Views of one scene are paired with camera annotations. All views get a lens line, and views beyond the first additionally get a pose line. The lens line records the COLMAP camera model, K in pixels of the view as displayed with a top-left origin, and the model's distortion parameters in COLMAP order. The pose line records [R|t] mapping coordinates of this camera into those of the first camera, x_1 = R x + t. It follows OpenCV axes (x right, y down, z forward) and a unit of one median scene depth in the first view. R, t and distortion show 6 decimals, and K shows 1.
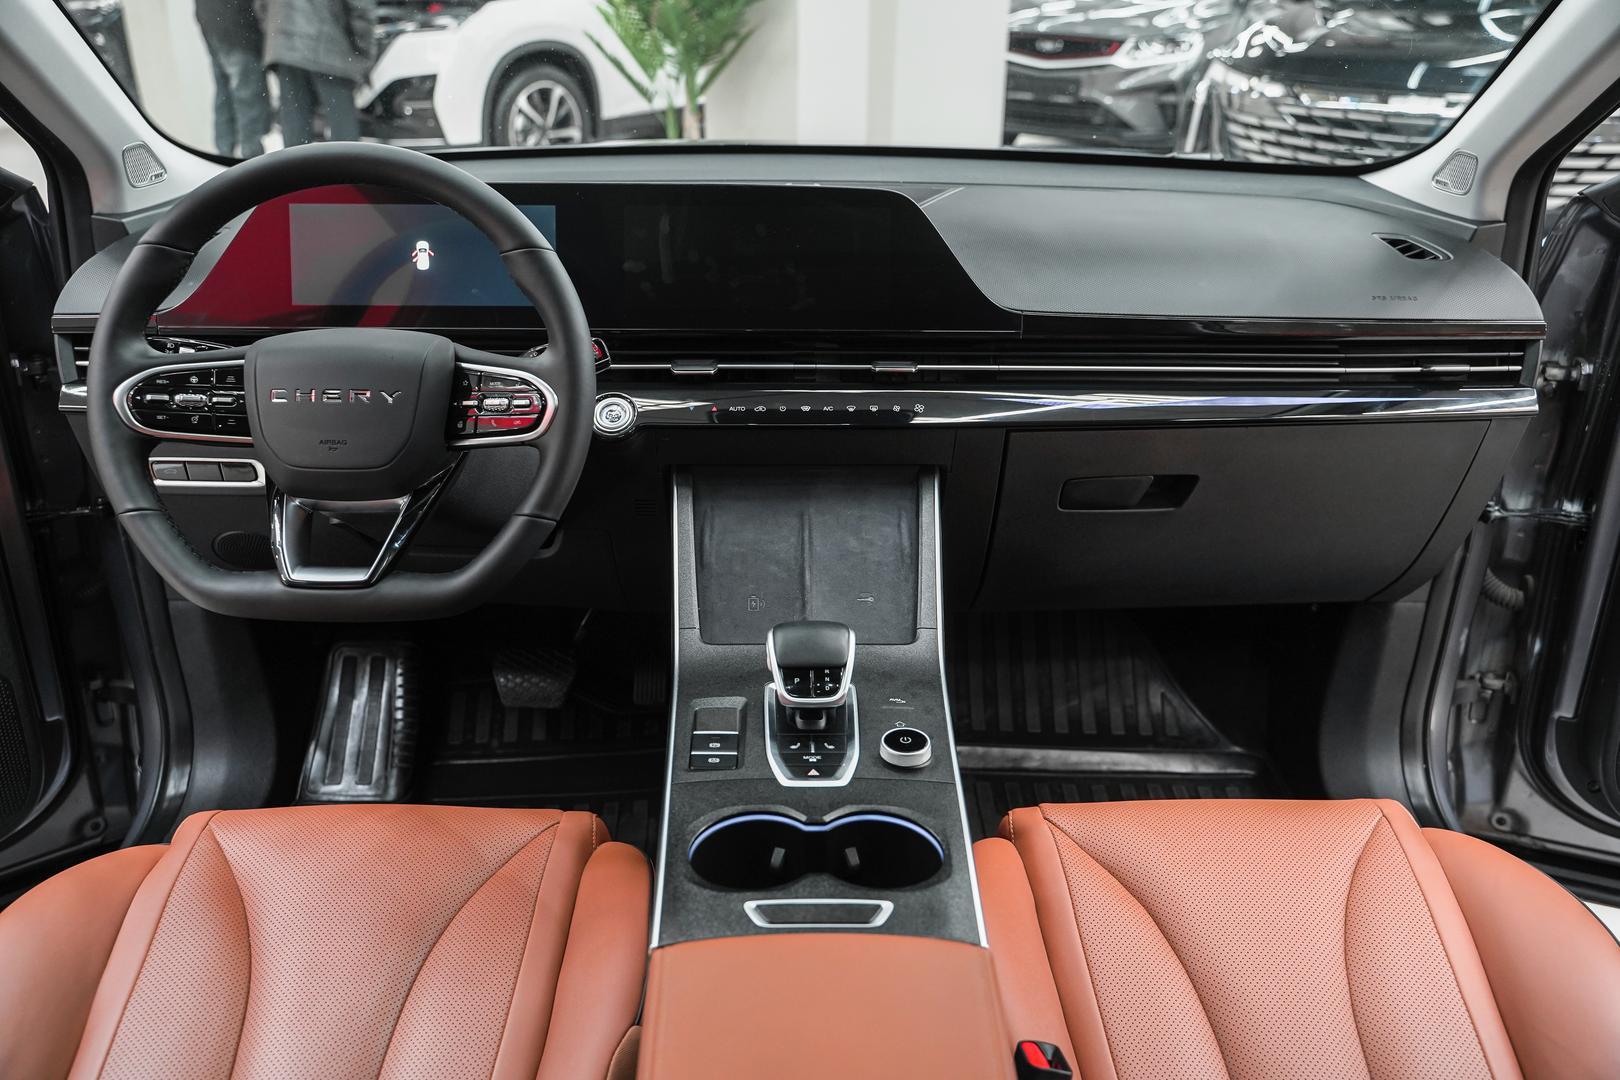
lens RADIAL K [[1286.4, 0, 824.0], [0, 1286.4, 541.2], [0, 0, 1]] dist [0.000434, -0.021056]
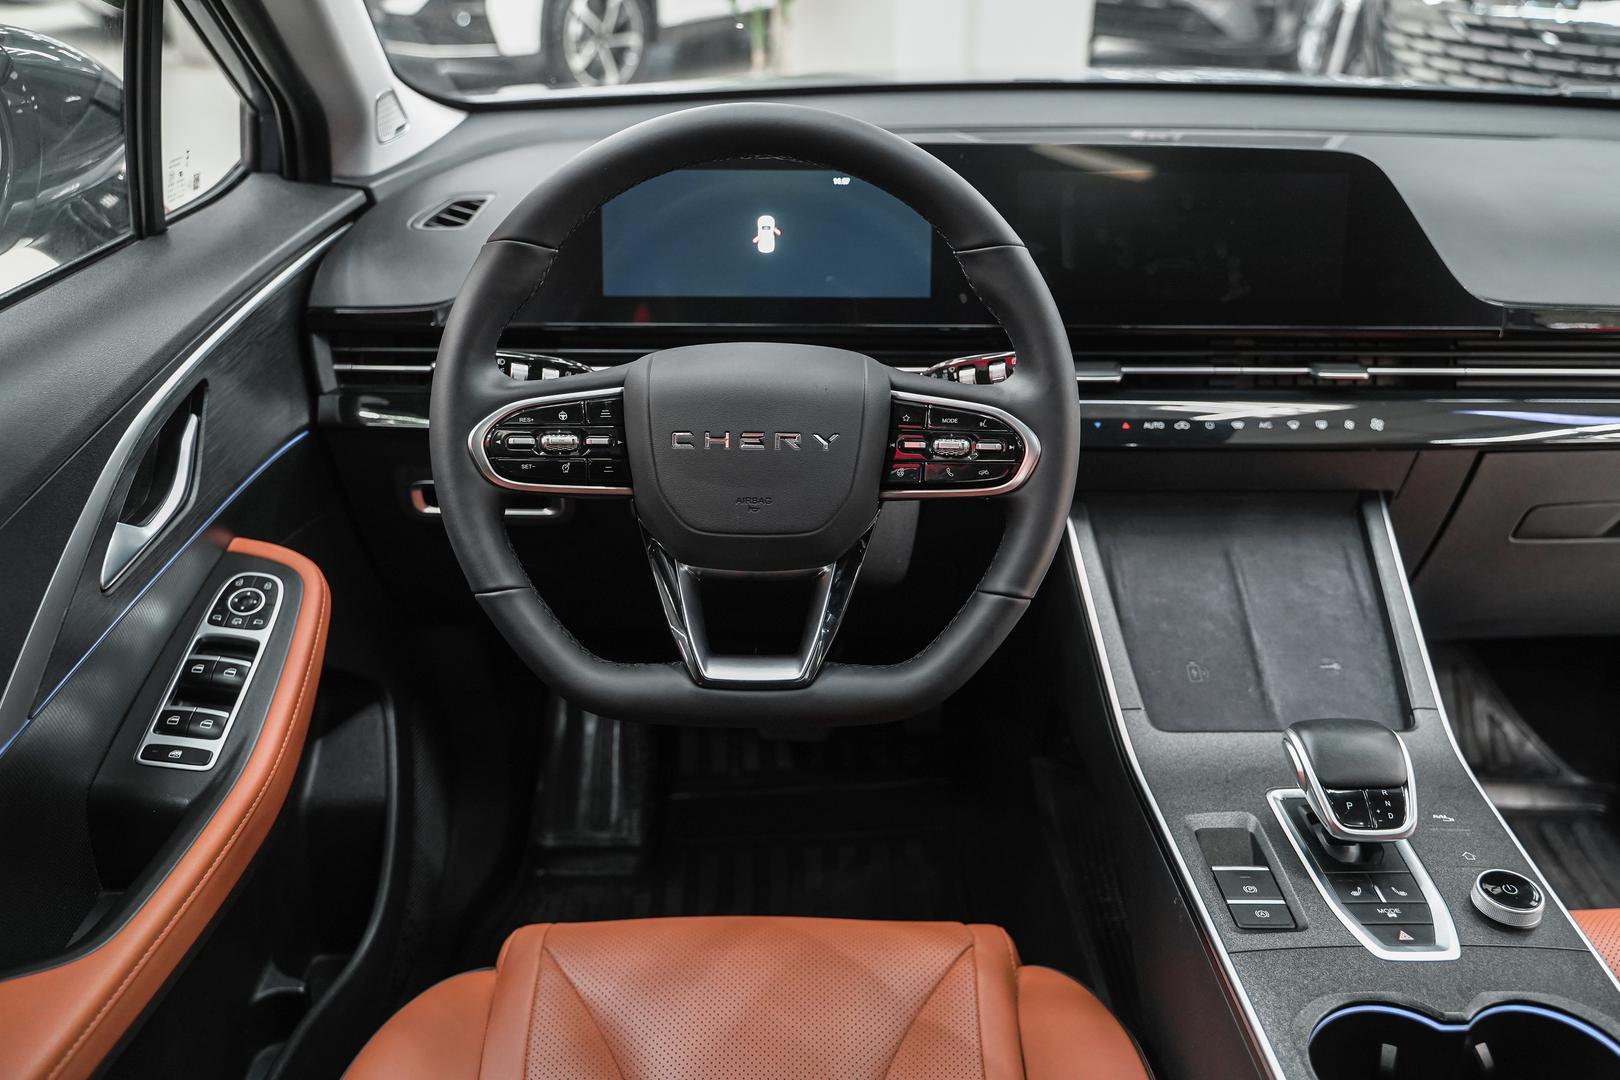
lens RADIAL K [[1286.4, 0, 801.3], [0, 1286.4, 547.5], [0, 0, 1]] dist [0.000434, -0.021056]
pose [[0.999957, 0.000804, -0.009252, -0.285589], [-0.000107, 0.997174, 0.075121, -0.088161], [0.009286, -0.075116, 0.997132, 0.185315]]
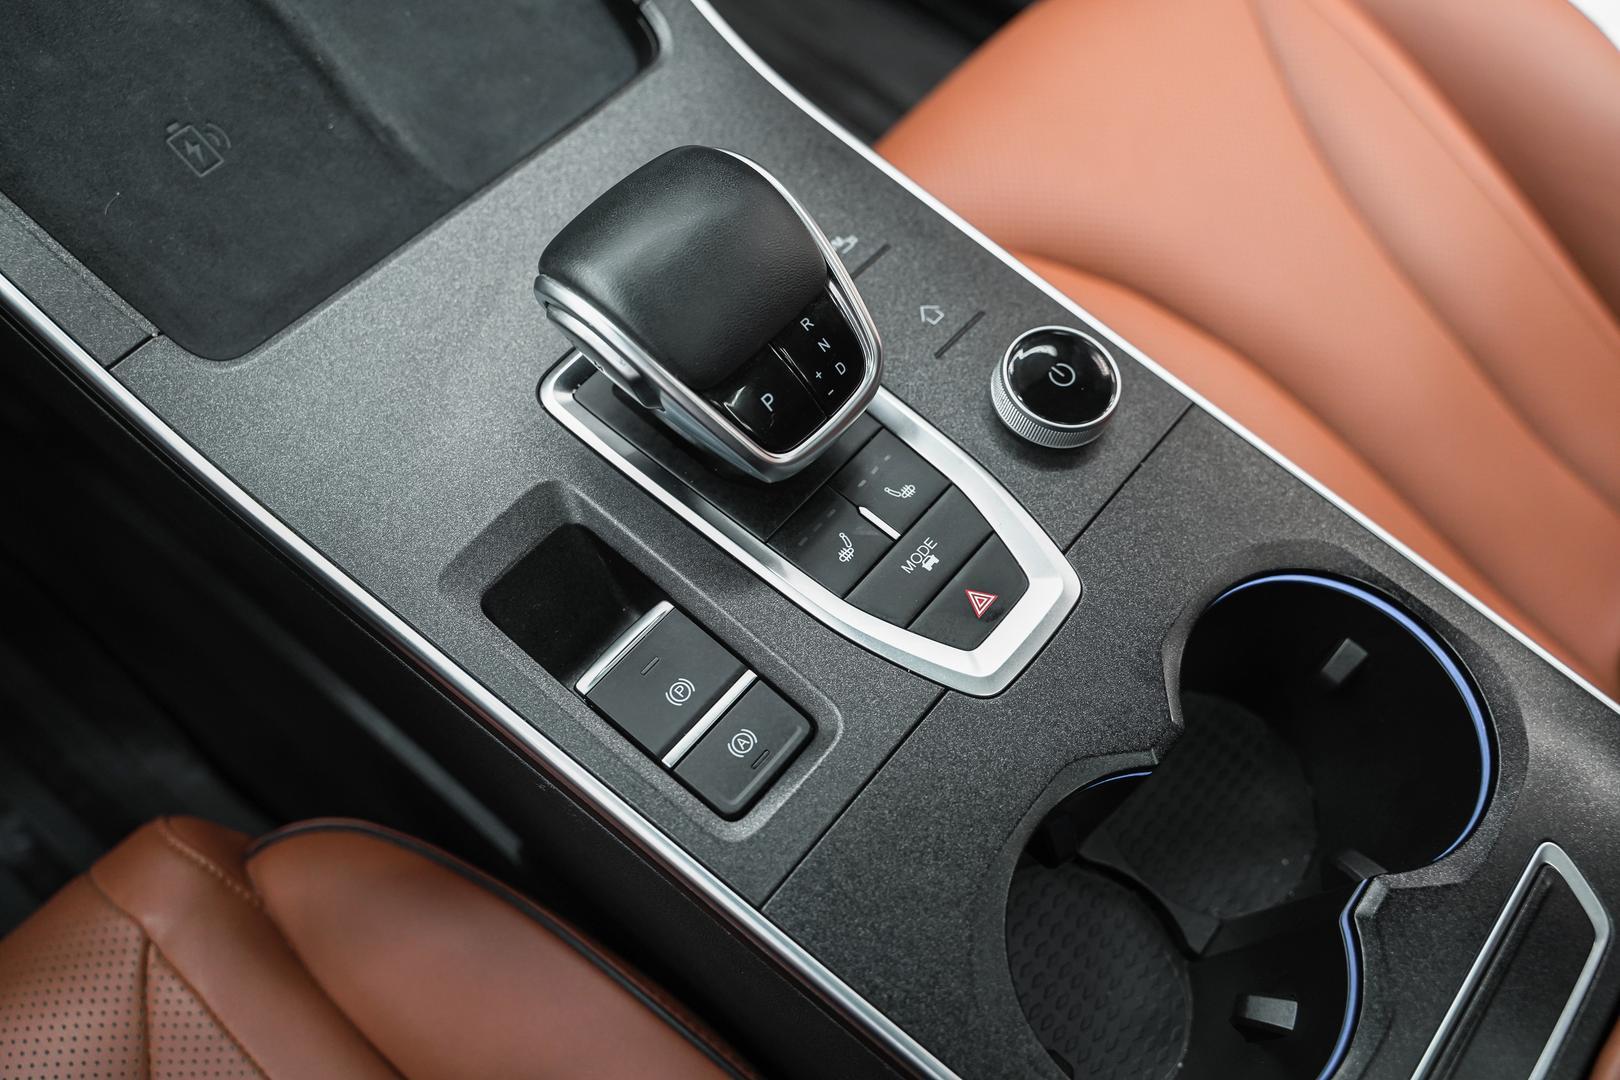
lens RADIAL K [[1286.4, 0, 813.0], [0, 1286.4, 542.1], [0, 0, 1]] dist [0.000434, -0.021056]
pose [[0.644777, -0.647977, 0.405448, -0.143180], [0.190534, 0.649939, 0.735715, -0.093882], [-0.740243, -0.397121, 0.542528, 0.649135]]
